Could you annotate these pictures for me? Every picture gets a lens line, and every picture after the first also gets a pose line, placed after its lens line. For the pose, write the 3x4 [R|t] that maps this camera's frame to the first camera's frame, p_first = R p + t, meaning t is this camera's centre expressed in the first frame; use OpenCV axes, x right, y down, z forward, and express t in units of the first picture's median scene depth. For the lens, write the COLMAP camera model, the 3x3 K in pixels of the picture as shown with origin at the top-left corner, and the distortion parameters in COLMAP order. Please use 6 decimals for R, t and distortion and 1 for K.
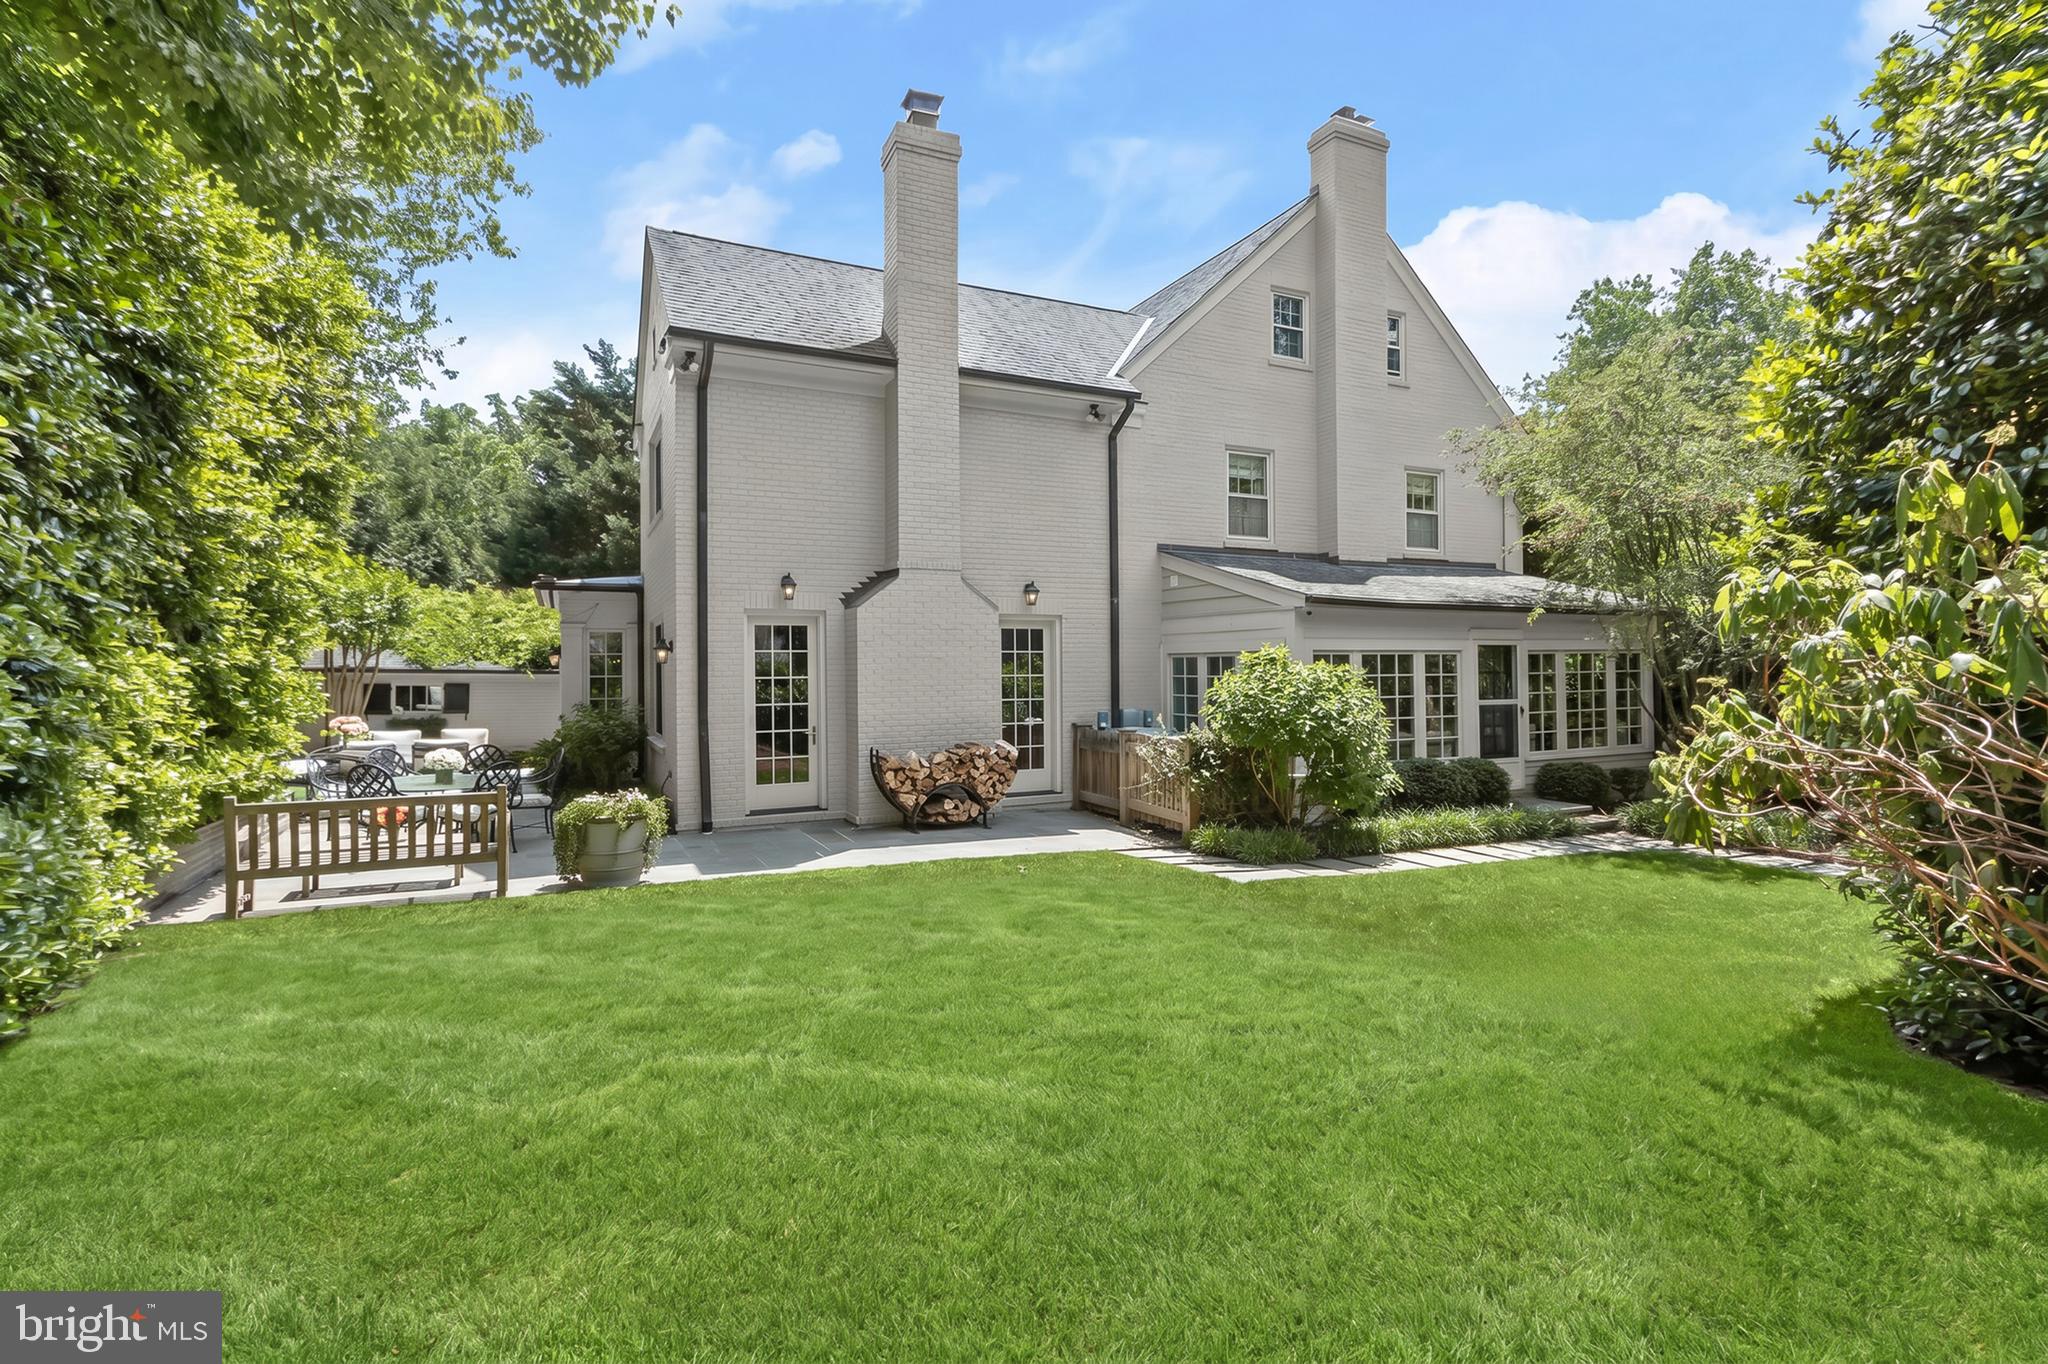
lens RADIAL K [[954.3, 0, 1029.2], [0, 954.3, 661.4], [0, 0, 1]] dist [0.002450, -0.001247]
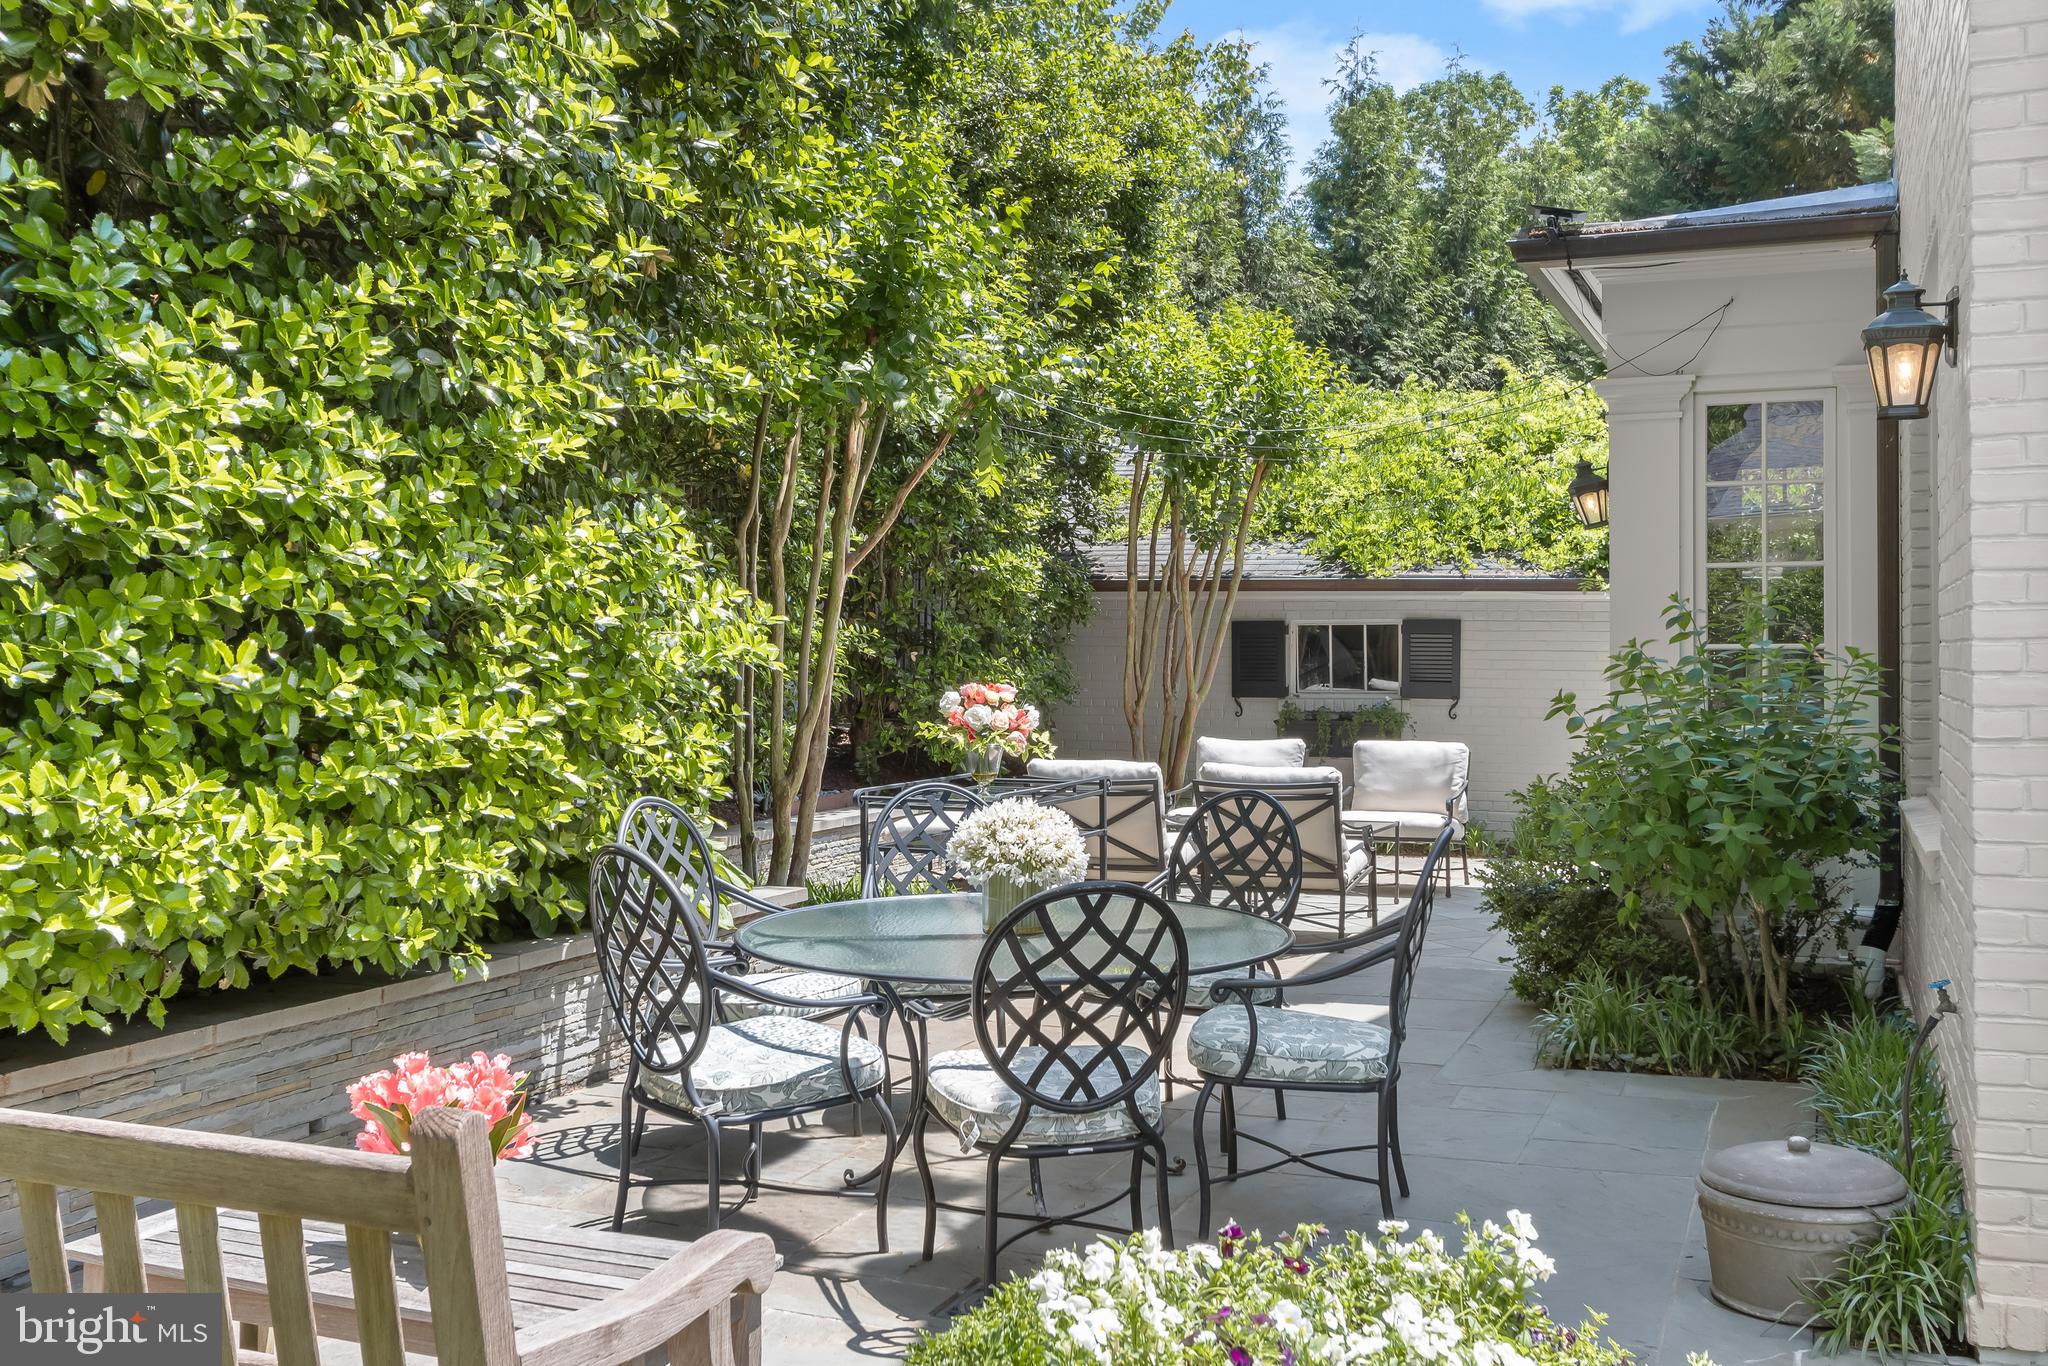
lens RADIAL K [[1978.7, 0, 1019.1], [0, 1978.7, 666.9], [0, 0, 1]] dist [0.005448, 0.000000]
pose [[0.656811, 0.008518, -0.754007, -0.193614], [0.007355, 0.999816, 0.017702, 0.041387], [0.754019, -0.017172, 0.656628, 0.580784]]
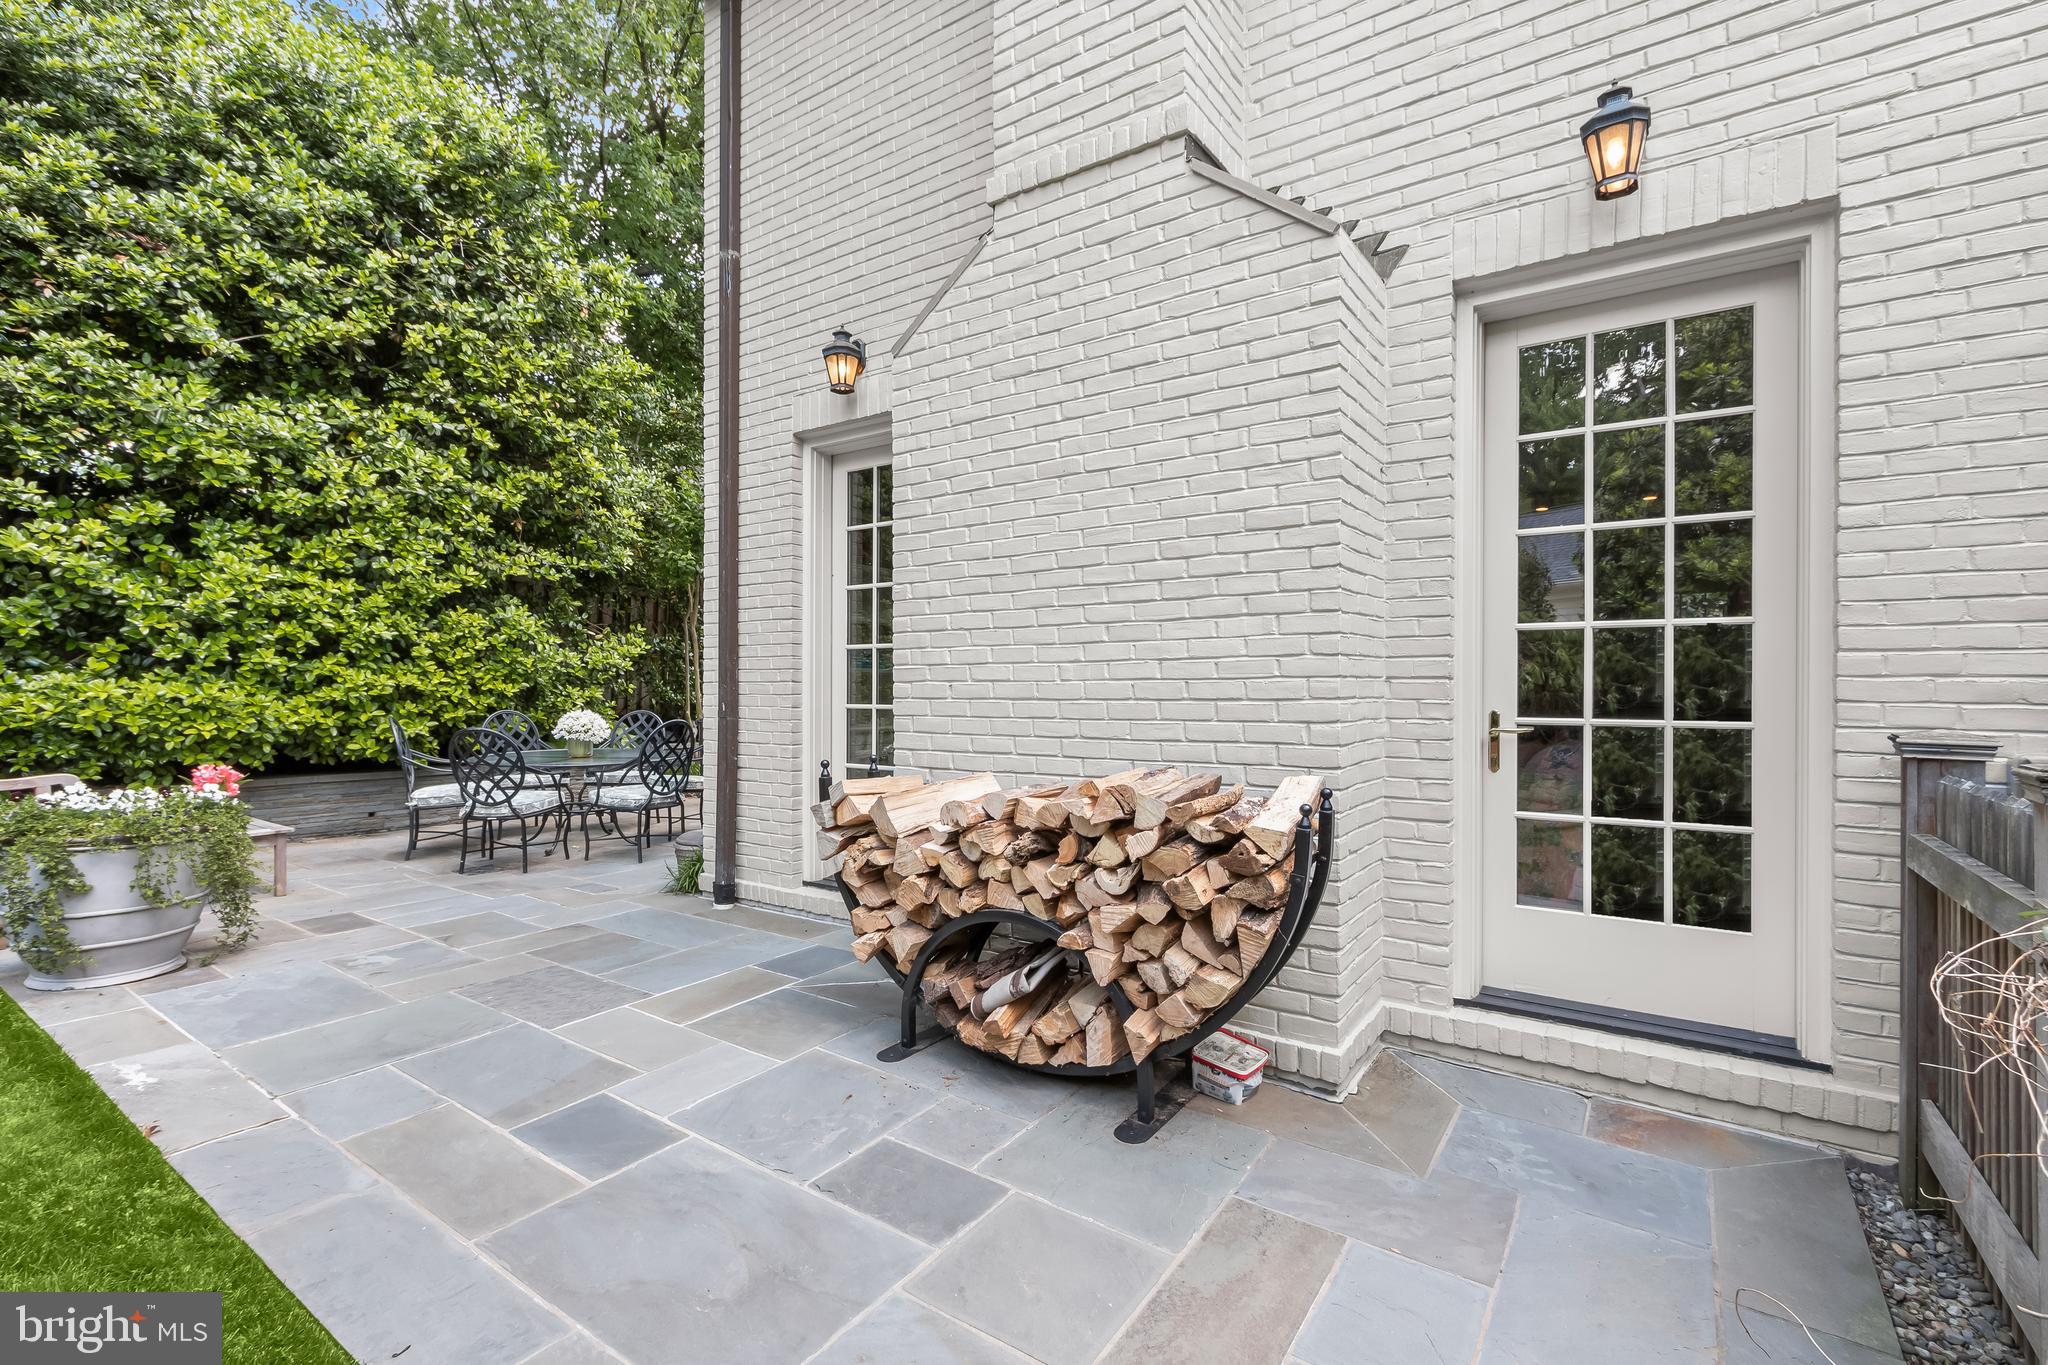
lens RADIAL K [[954.3, 0, 1020.9], [0, 954.3, 694.5], [0, 0, 1]] dist [0.002450, -0.001247]
pose [[0.465549, 0.012102, -0.884939, 0.149712], [-0.004462, 0.999926, 0.011328, 0.061432], [0.885011, -0.001325, 0.465568, 0.847353]]
